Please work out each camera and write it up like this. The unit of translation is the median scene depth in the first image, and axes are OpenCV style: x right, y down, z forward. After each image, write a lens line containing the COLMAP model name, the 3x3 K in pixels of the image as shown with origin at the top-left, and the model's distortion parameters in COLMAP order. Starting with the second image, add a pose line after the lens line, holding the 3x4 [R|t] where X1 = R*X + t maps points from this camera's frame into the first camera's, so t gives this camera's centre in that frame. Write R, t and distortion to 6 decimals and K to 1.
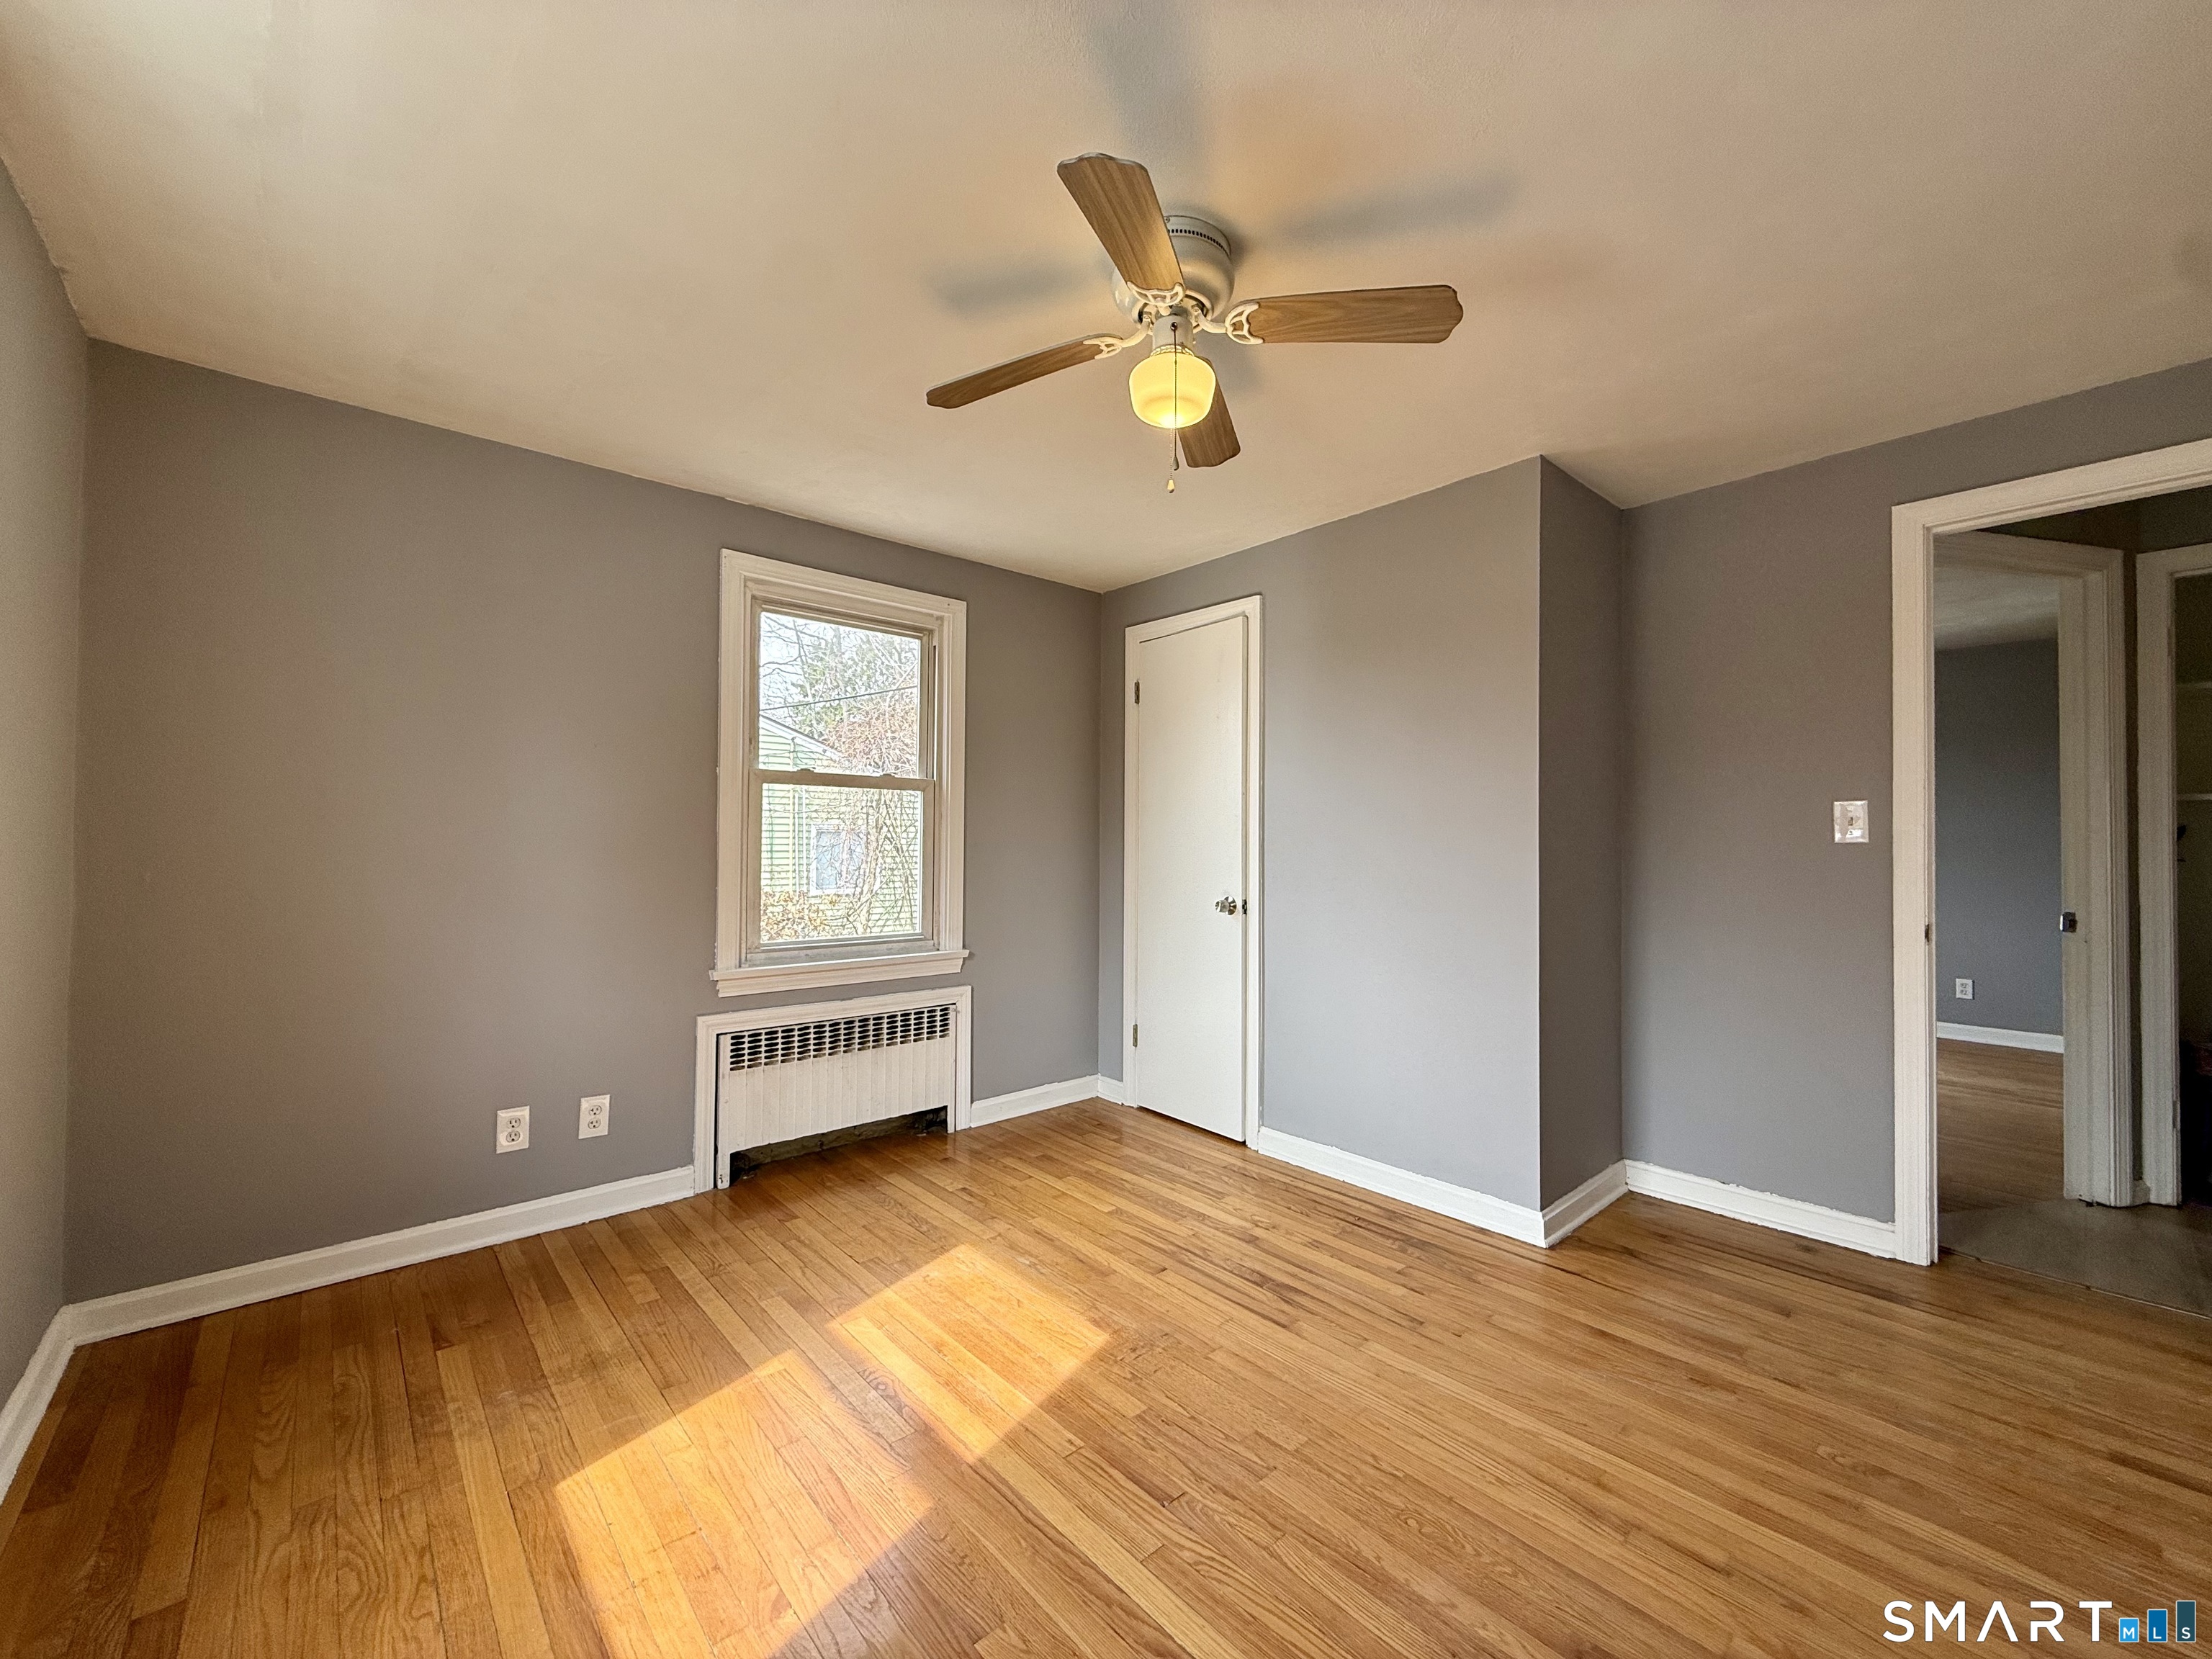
lens RADIAL K [[877.9, 0, 1103.2], [0, 877.9, 830.1], [0, 0, 1]] dist [-0.002147, -0.000094]
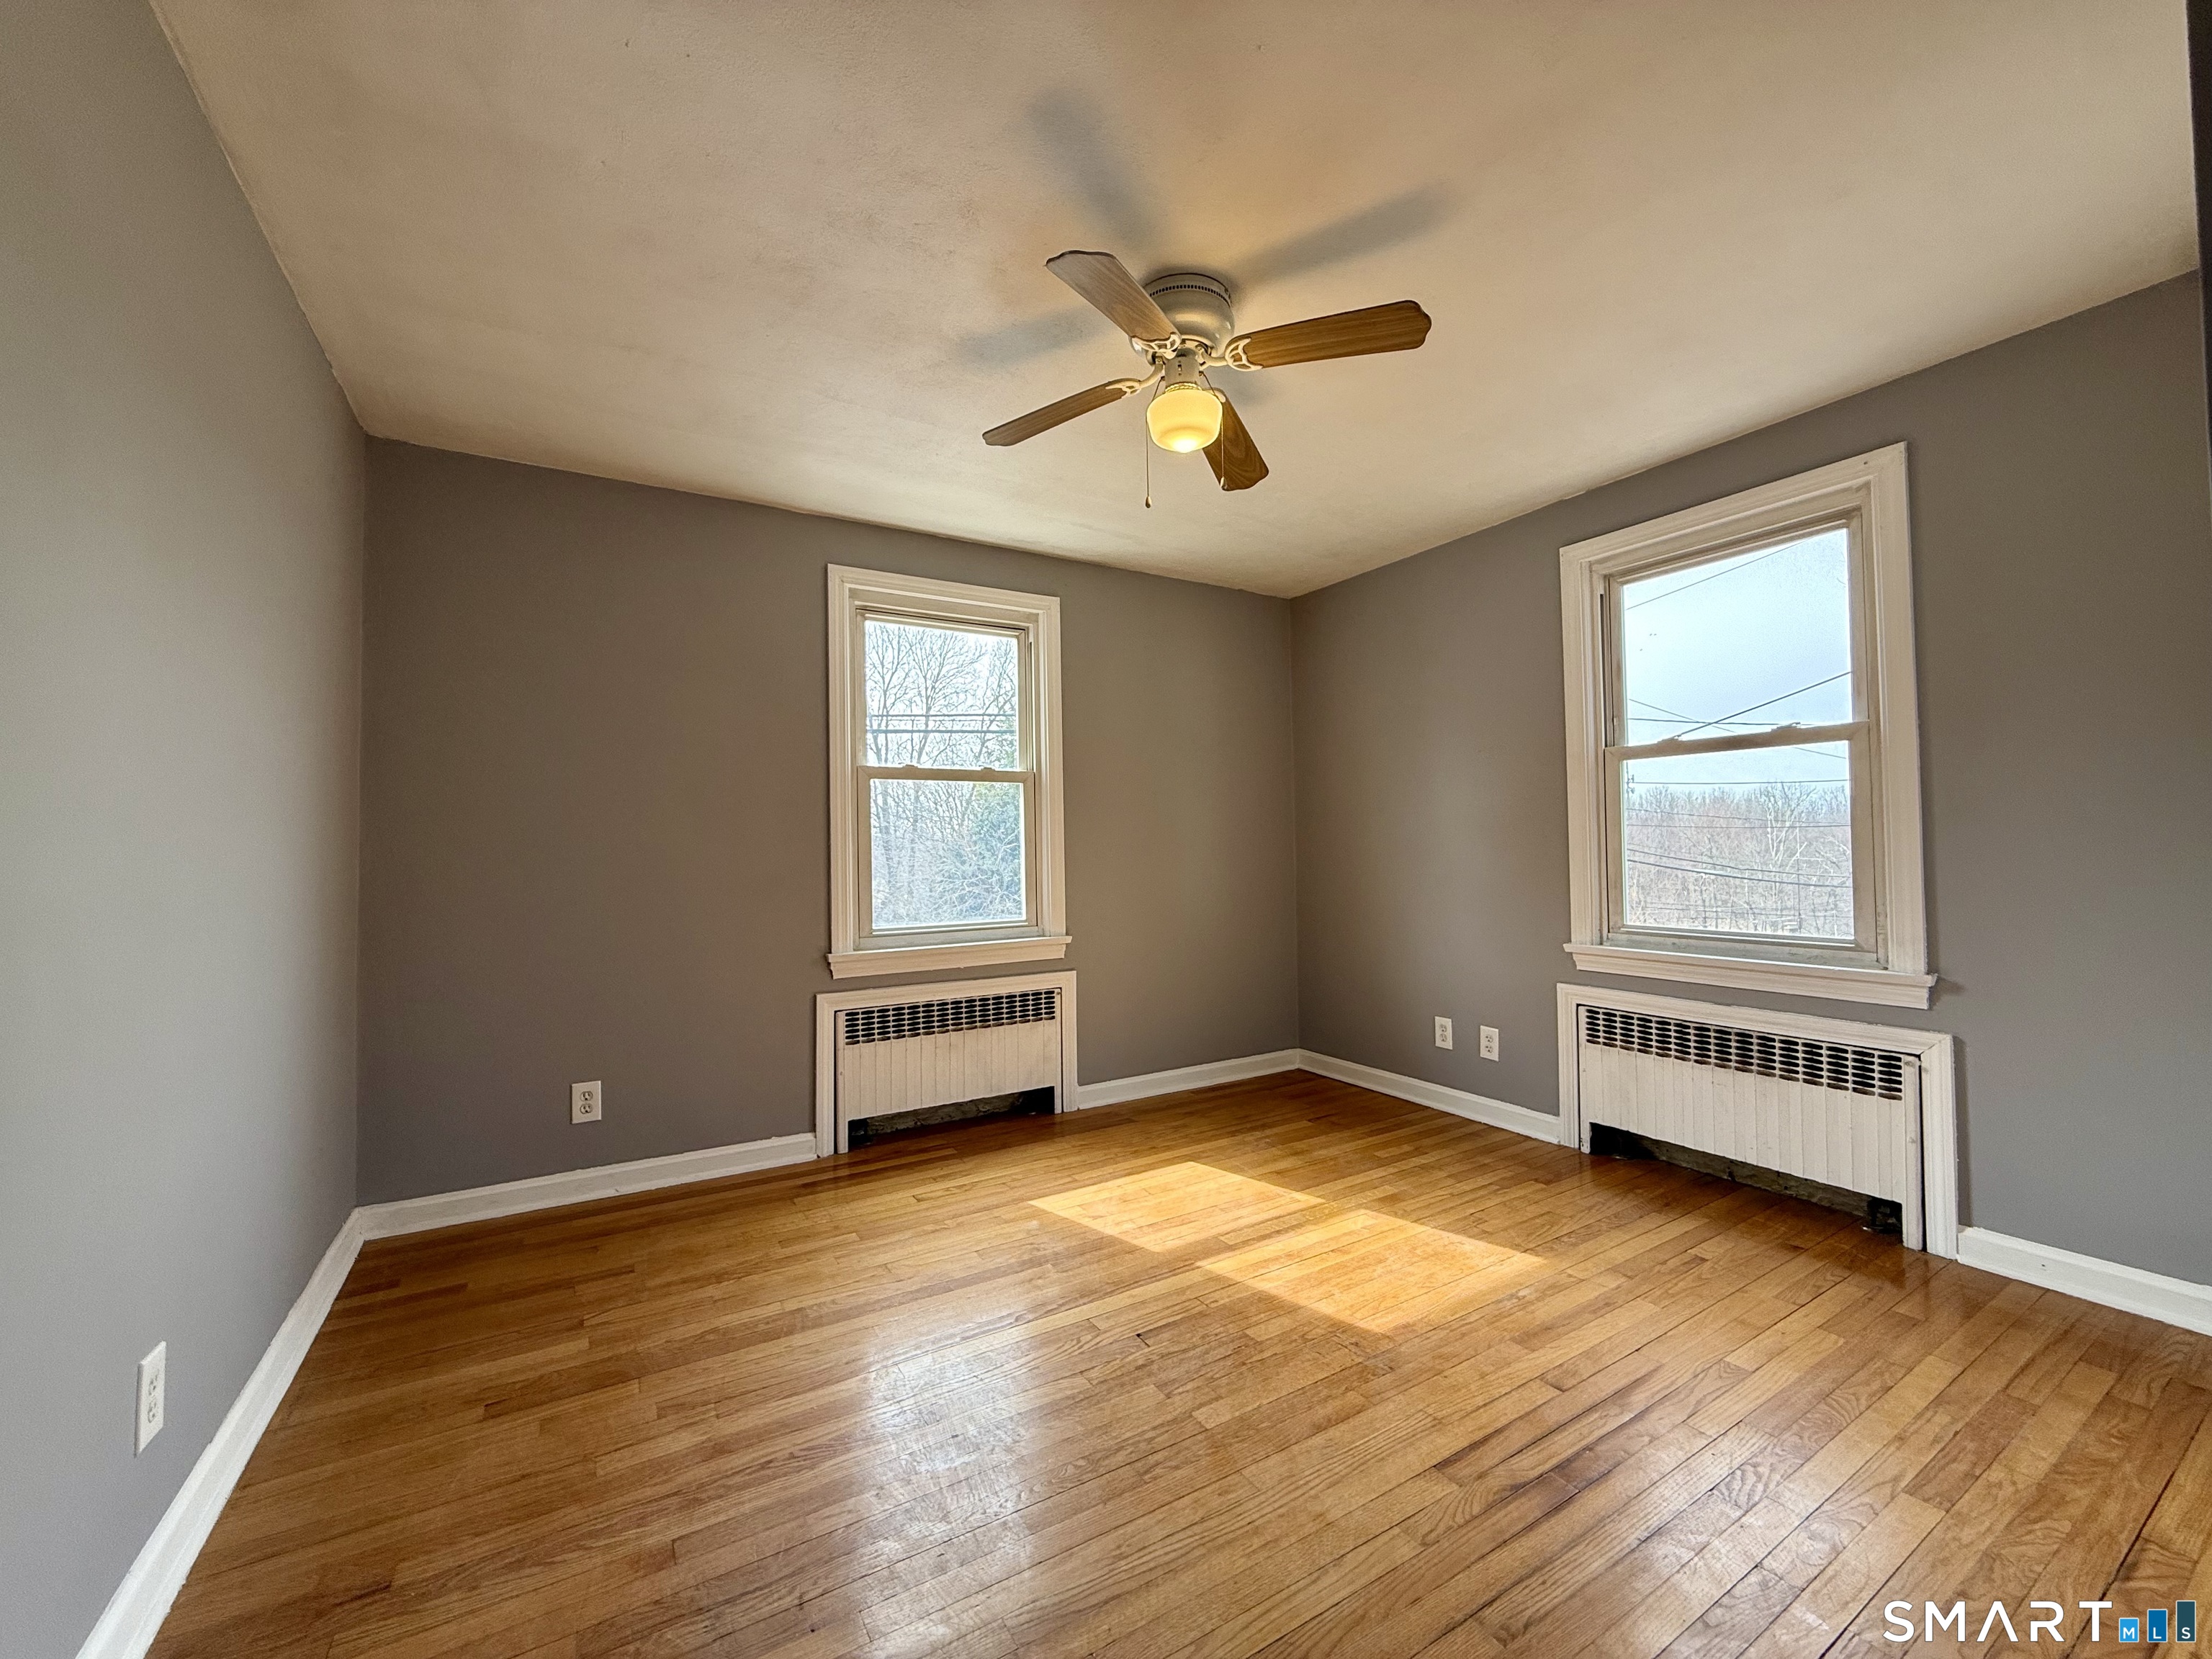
lens RADIAL K [[865.8, 0, 1091.5], [0, 865.8, 831.1], [0, 0, 1]] dist [-0.001532, -0.000106]
pose [[-0.182249, -0.022407, -0.982997, 0.797698], [0.027958, 0.999218, -0.027960, 0.041935], [0.982855, -0.032578, -0.181480, 0.706388]]
